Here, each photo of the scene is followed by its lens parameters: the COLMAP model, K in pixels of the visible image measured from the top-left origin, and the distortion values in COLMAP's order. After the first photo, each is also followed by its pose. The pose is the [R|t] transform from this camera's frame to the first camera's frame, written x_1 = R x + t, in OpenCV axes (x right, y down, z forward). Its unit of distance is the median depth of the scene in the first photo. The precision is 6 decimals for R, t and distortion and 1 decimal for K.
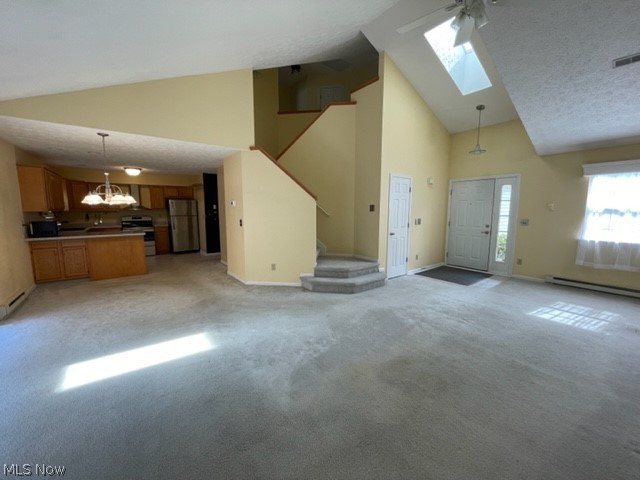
lens RADIAL K [[259.9, 0, 320.0], [0, 259.9, 240.0], [0, 0, 1]] dist [0.000764, 0.000196]
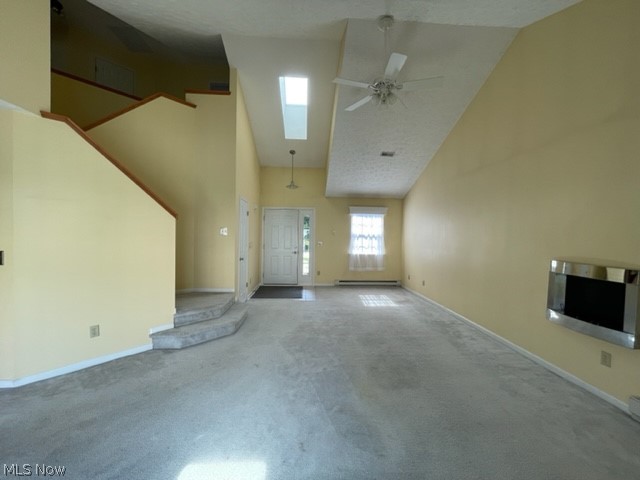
lens RADIAL K [[261.5, 0, 320.0], [0, 261.5, 240.0], [0, 0, 1]] dist [-0.002920, -0.000122]
pose [[0.555058, -0.010263, 0.831748, -0.397788], [0.082553, 0.995667, -0.042806, -0.031936], [-0.827705, 0.092423, 0.553500, 0.273745]]
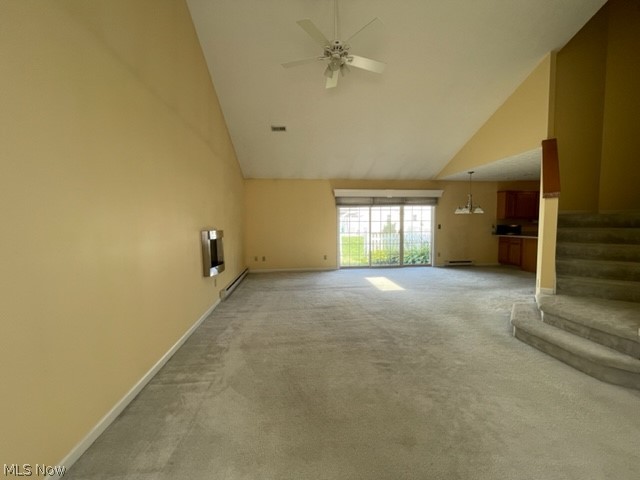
lens RADIAL K [[259.9, 0, 320.0], [0, 259.9, 240.0], [0, 0, 1]] dist [0.000764, 0.000196]
pose [[-0.495734, 0.058557, -0.866498, 0.901586], [-0.094289, 0.988198, 0.120725, -0.067533], [0.863341, 0.141548, -0.484362, 0.829076]]
